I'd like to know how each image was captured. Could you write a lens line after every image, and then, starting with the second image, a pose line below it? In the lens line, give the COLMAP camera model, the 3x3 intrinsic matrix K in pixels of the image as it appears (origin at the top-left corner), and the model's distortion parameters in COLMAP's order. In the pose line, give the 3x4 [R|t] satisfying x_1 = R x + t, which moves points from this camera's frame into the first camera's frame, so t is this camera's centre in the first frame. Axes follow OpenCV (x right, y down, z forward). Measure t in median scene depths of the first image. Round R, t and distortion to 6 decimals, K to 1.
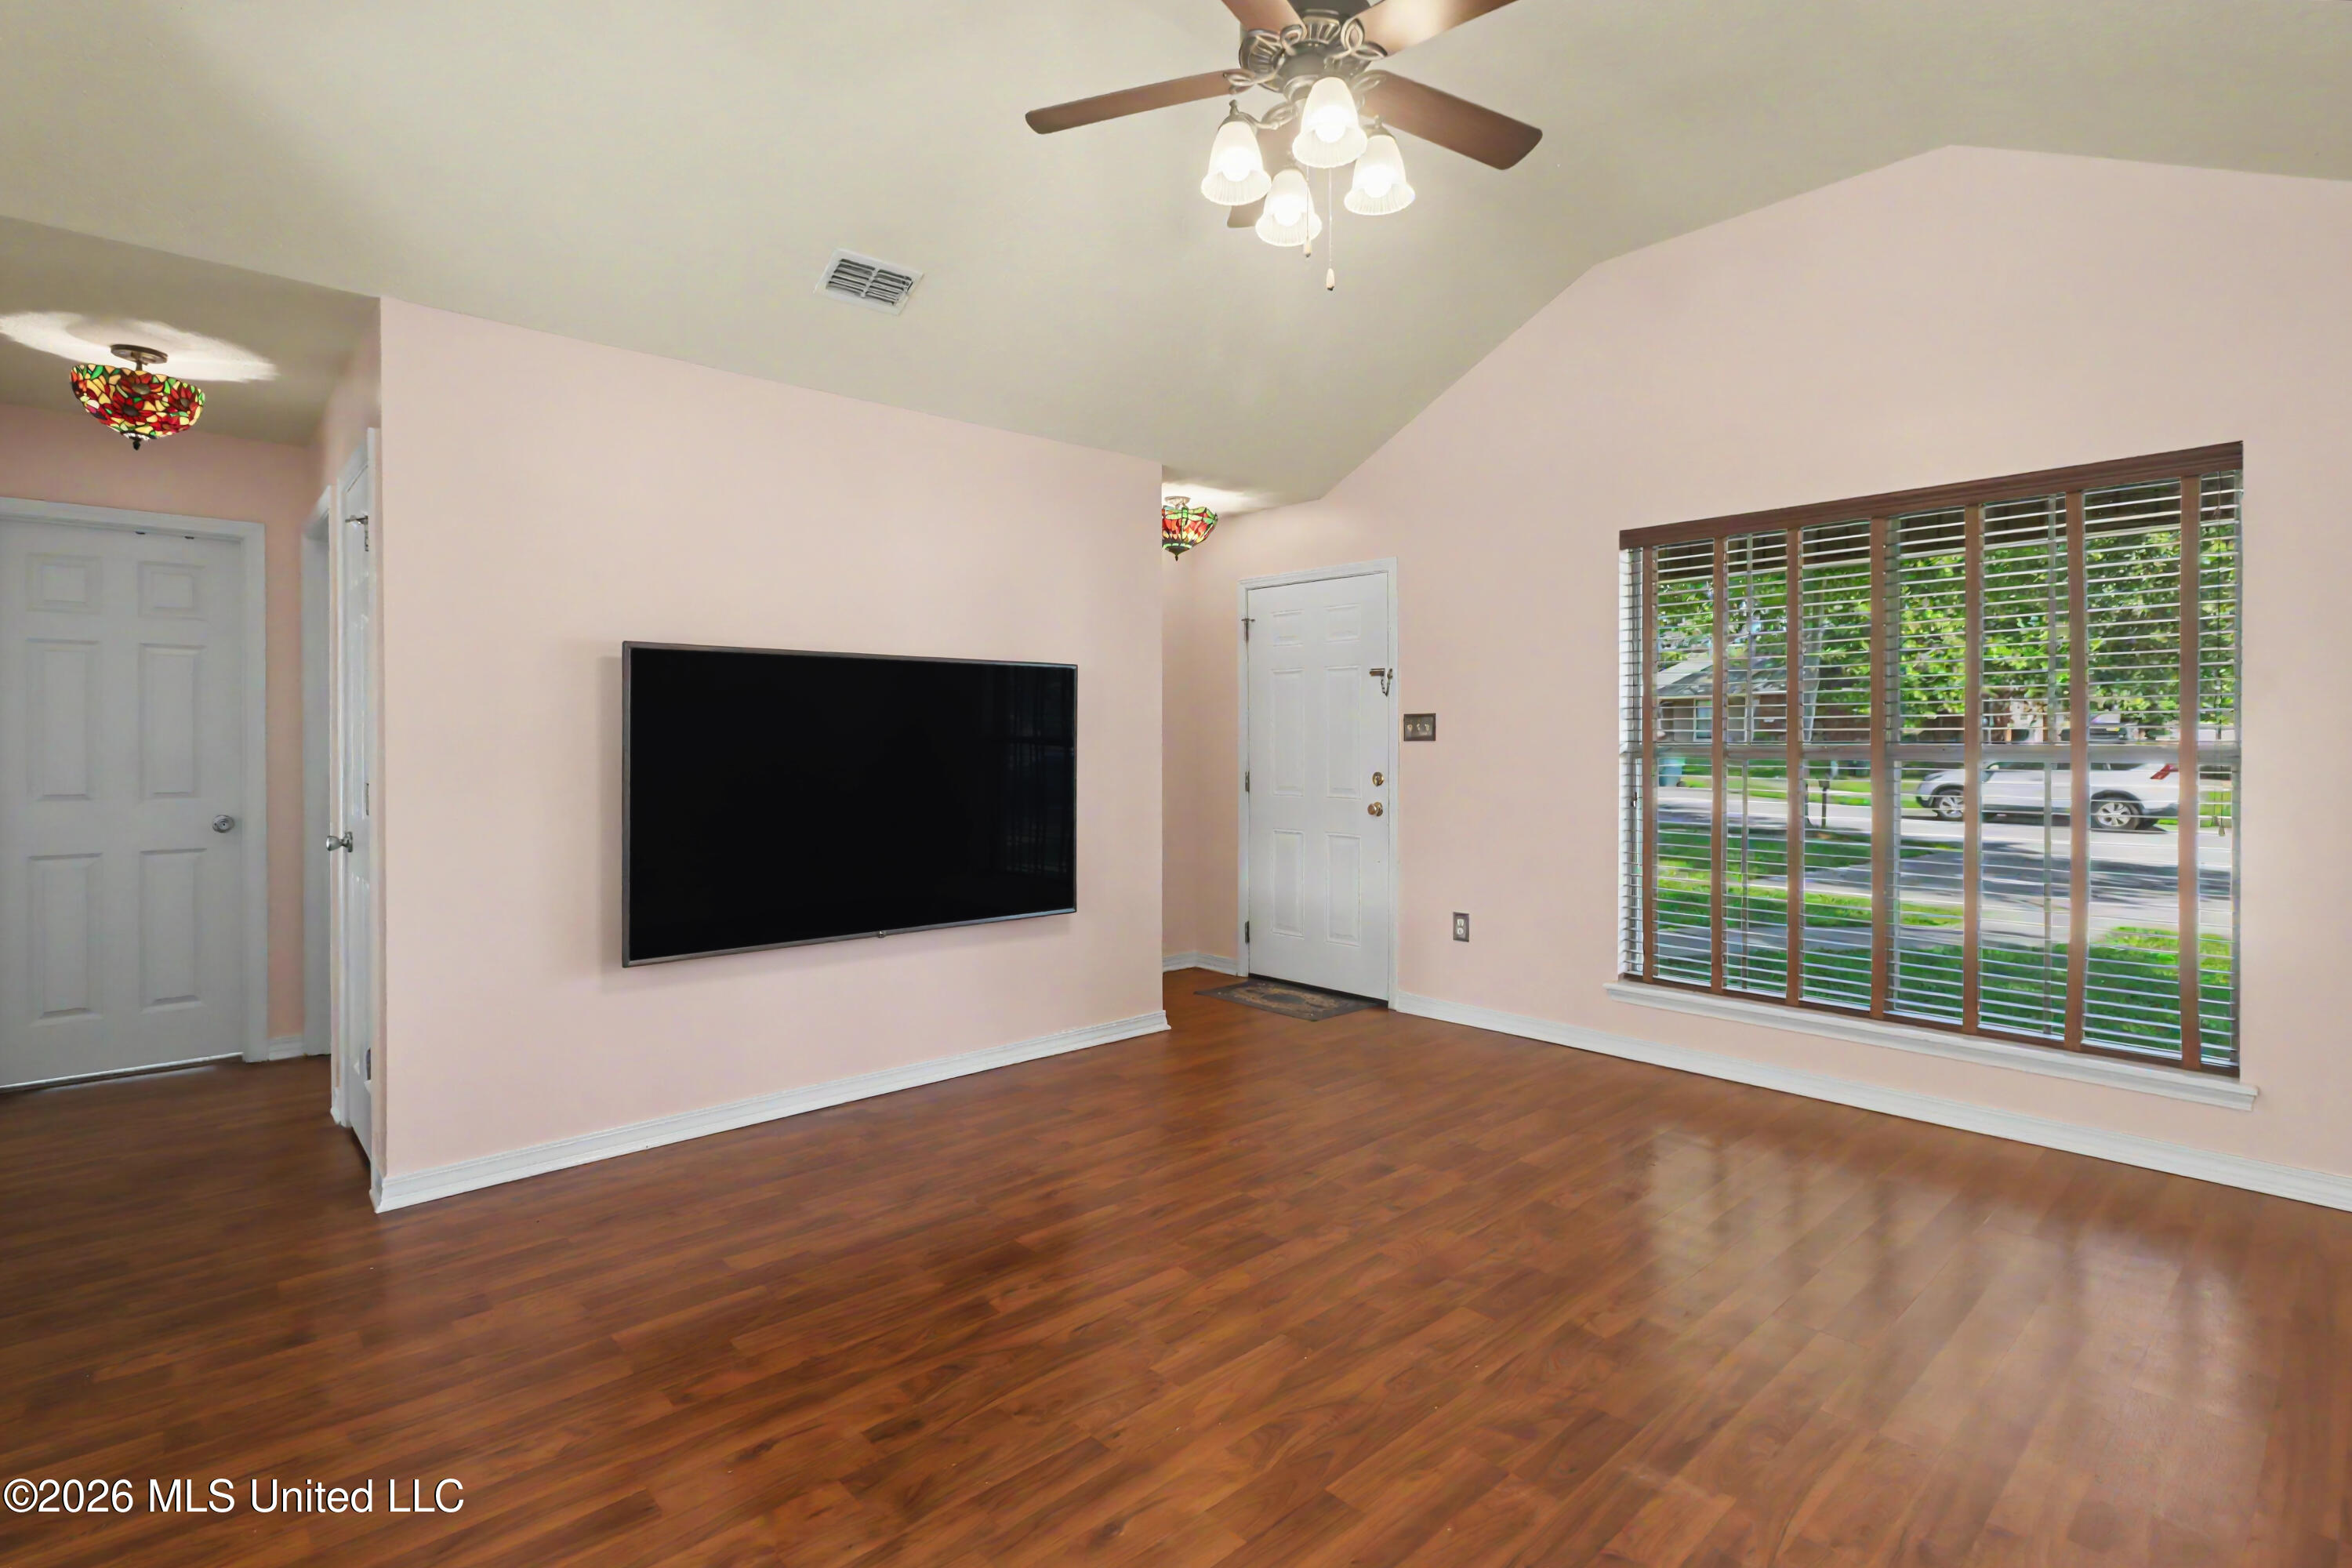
lens RADIAL K [[1131.8, 0, 1189.4], [0, 1131.8, 743.4], [0, 0, 1]] dist [-0.042156, 0.035544]
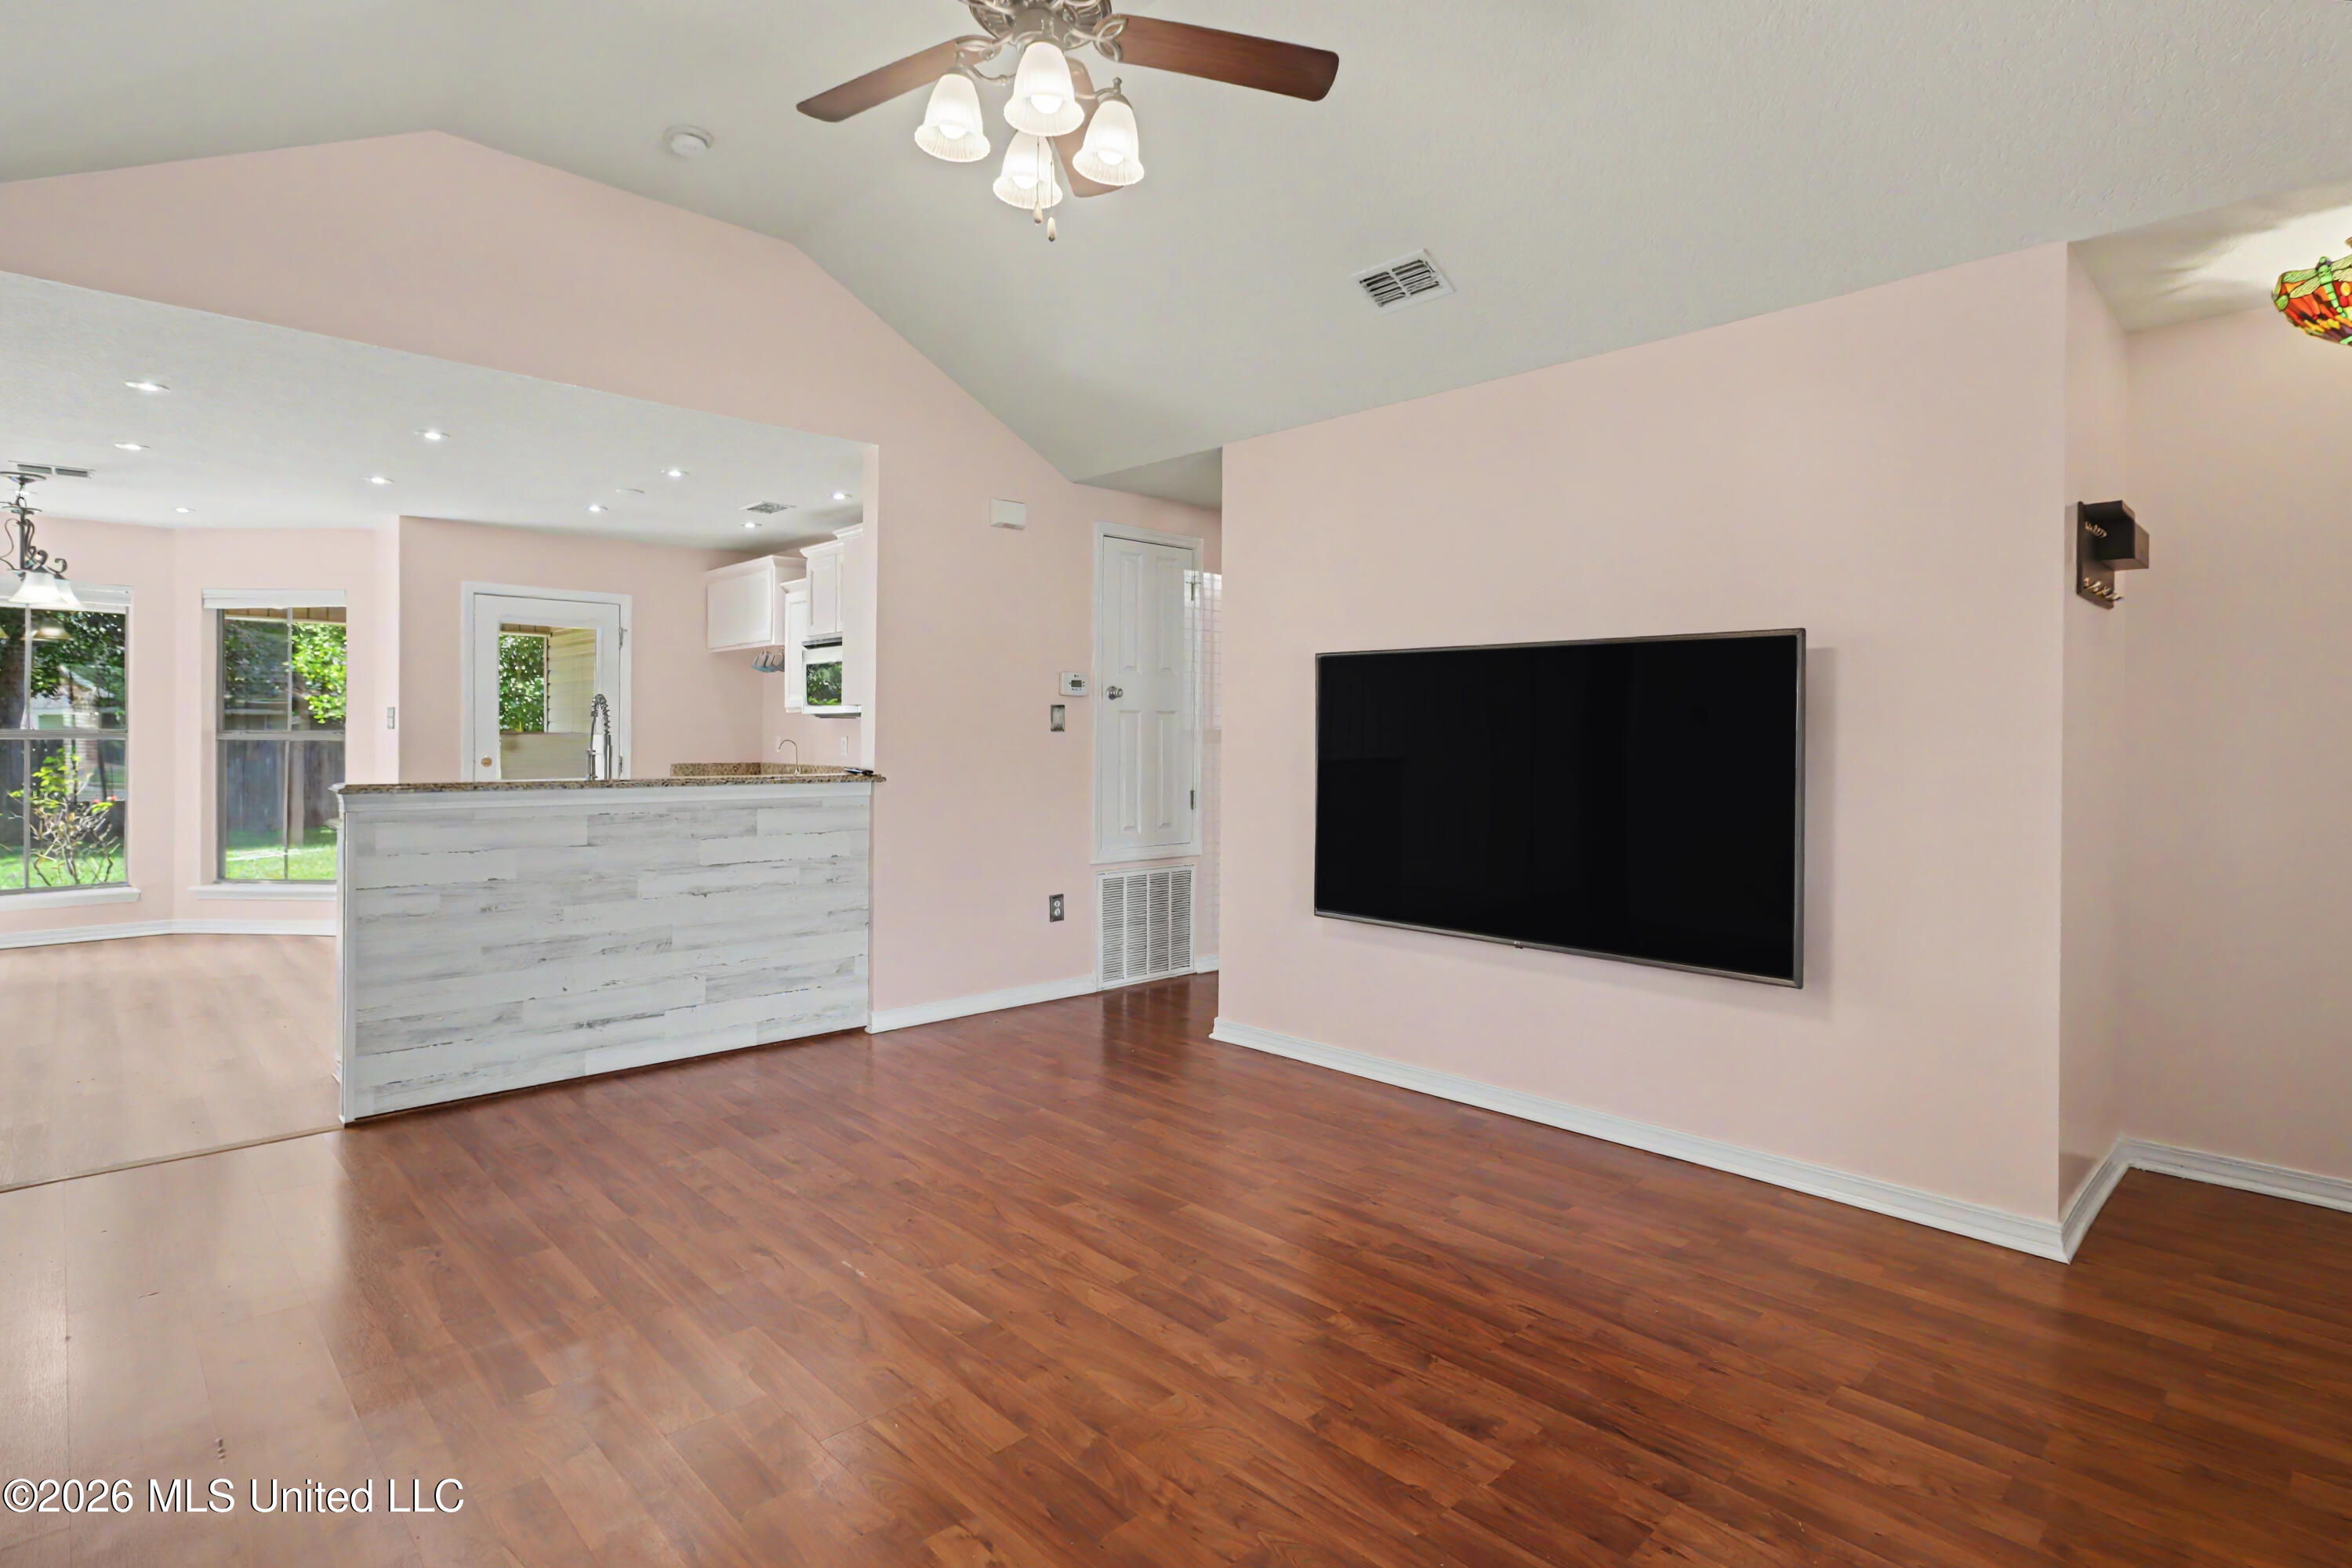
lens RADIAL K [[1166.5, 0, 1133.8], [0, 1166.5, 740.9], [0, 0, 1]] dist [-0.019227, 0.000749]
pose [[-0.002181, 0.008433, -0.999962, 1.021683], [-0.007991, 0.999932, 0.008450, -0.005893], [0.999966, 0.008009, -0.002113, 1.021840]]
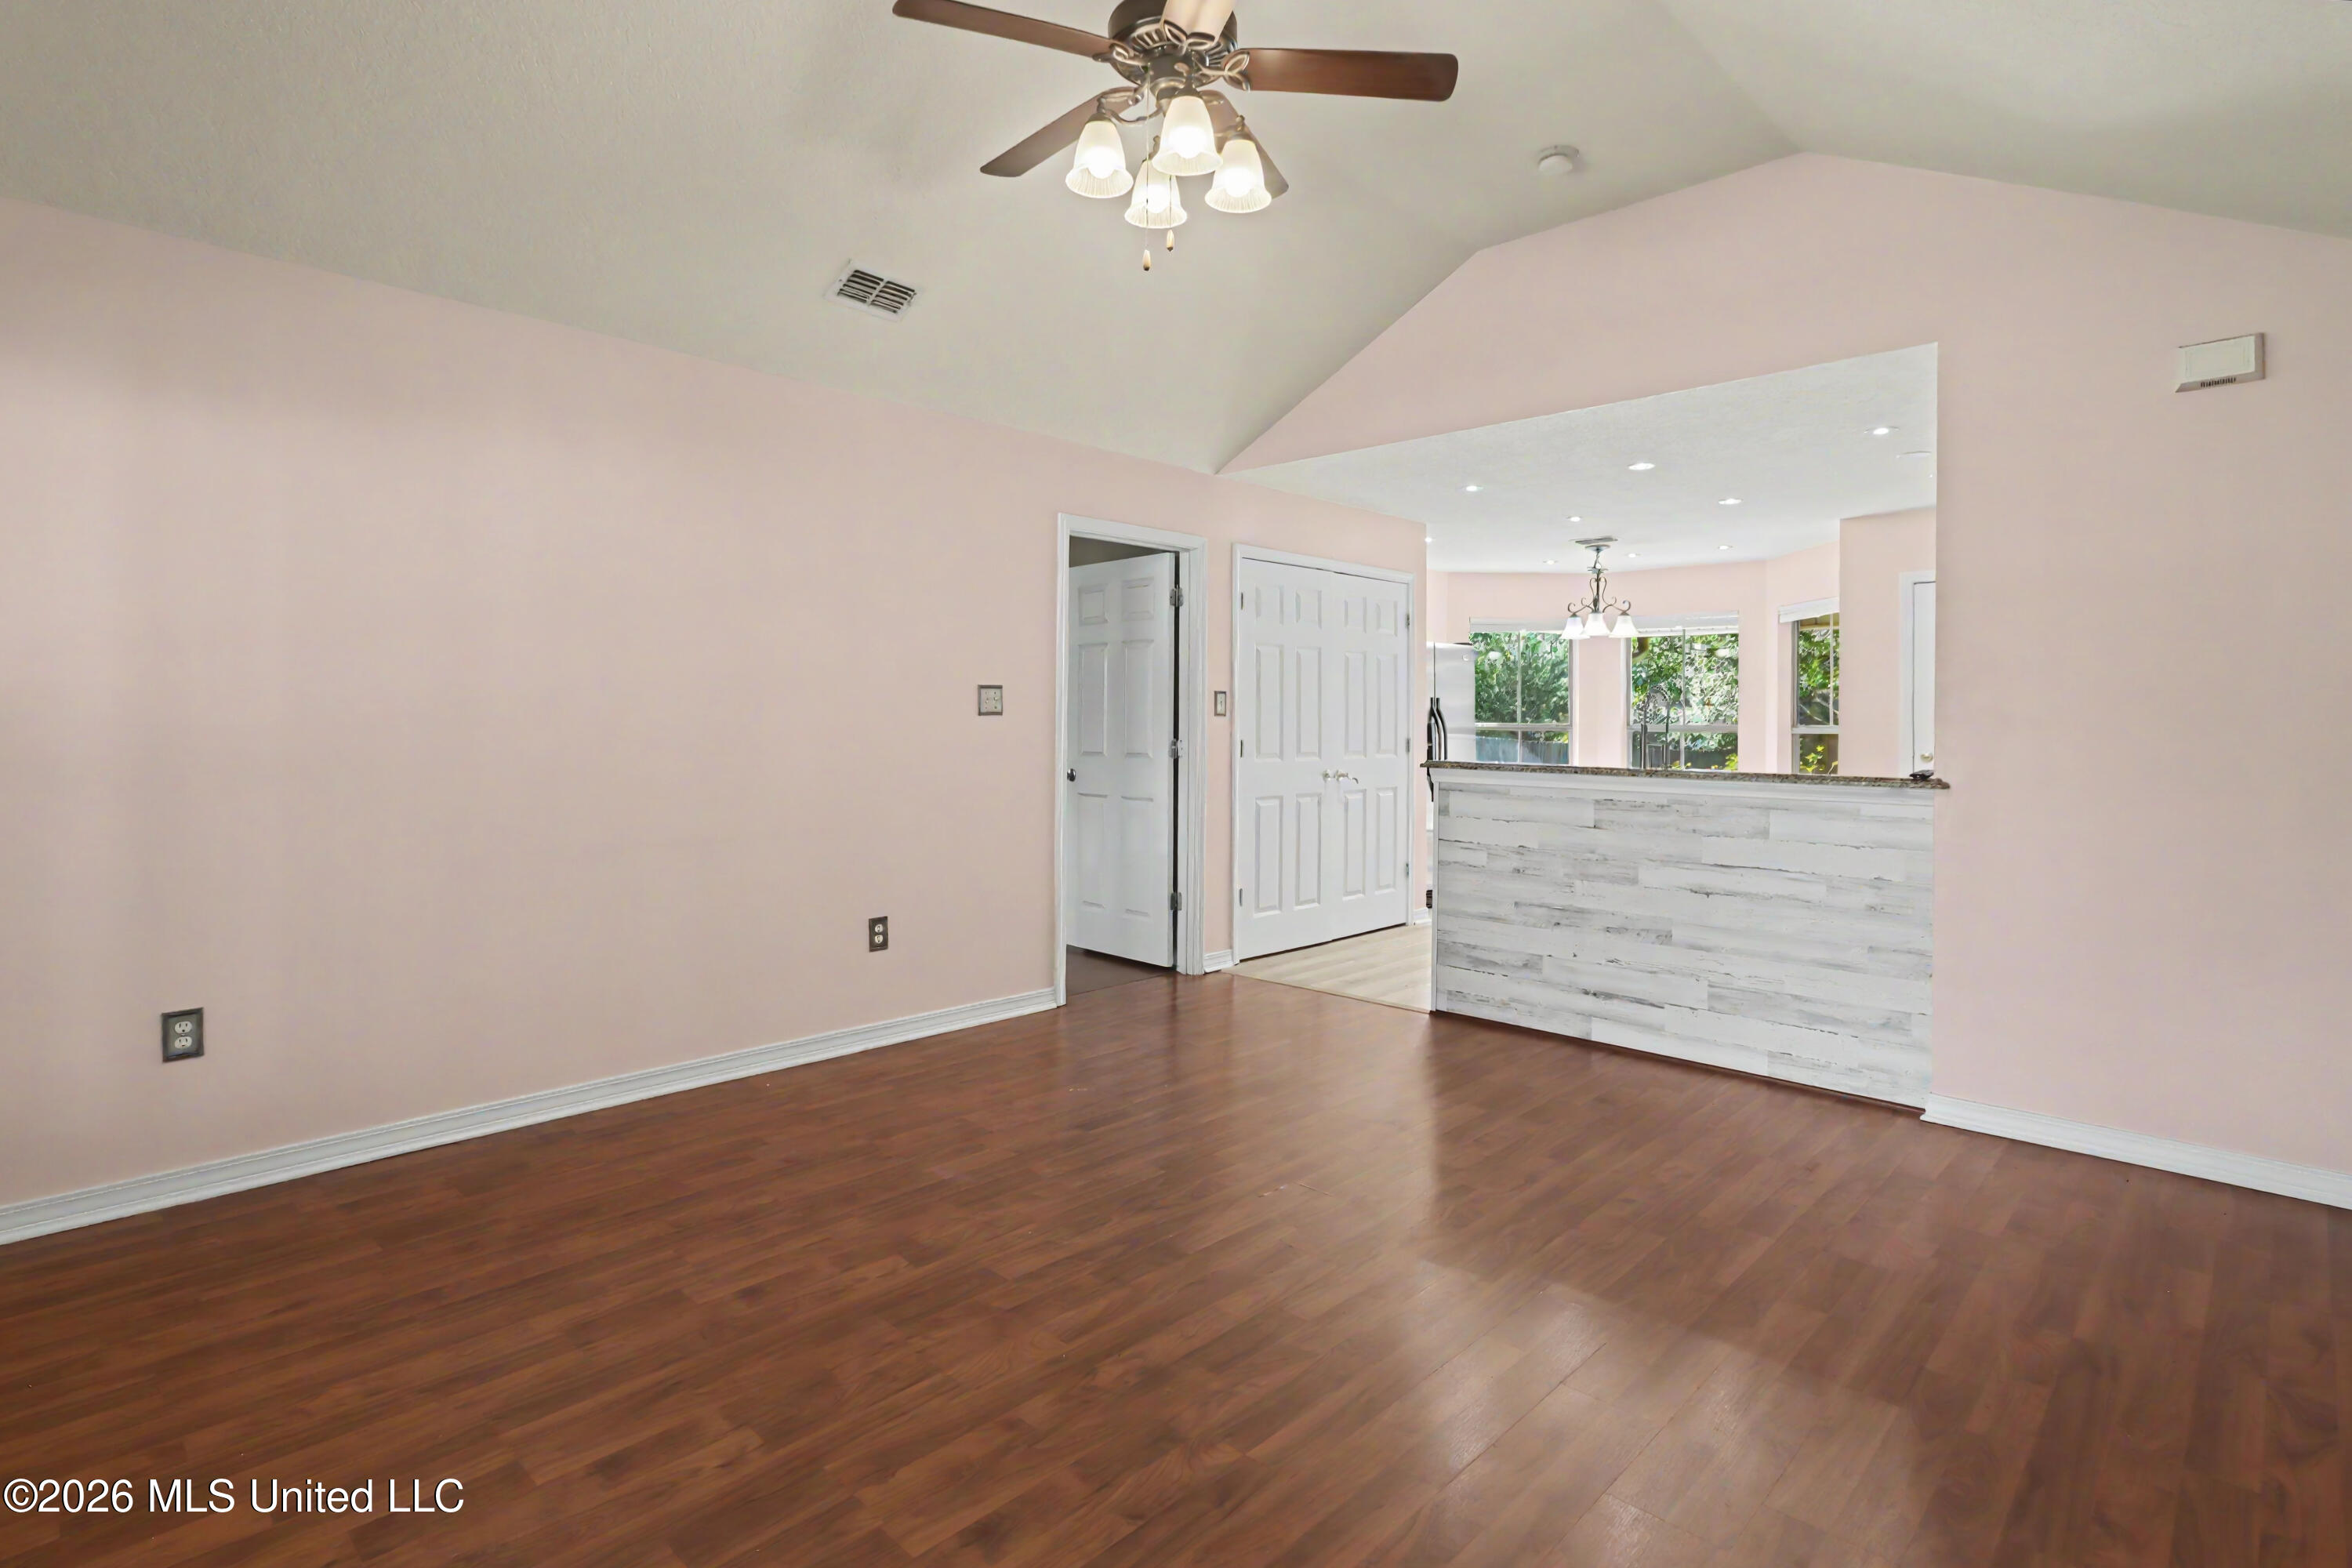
lens RADIAL K [[1153.1, 0, 1185.5], [0, 1153.1, 704.6], [0, 0, 1]] dist [-0.002526, -0.000784]
pose [[-0.998160, -0.006630, -0.060277, 0.144668], [-0.005904, 0.999908, -0.012205, -0.001245], [0.060353, -0.011826, -0.998107, 1.947170]]
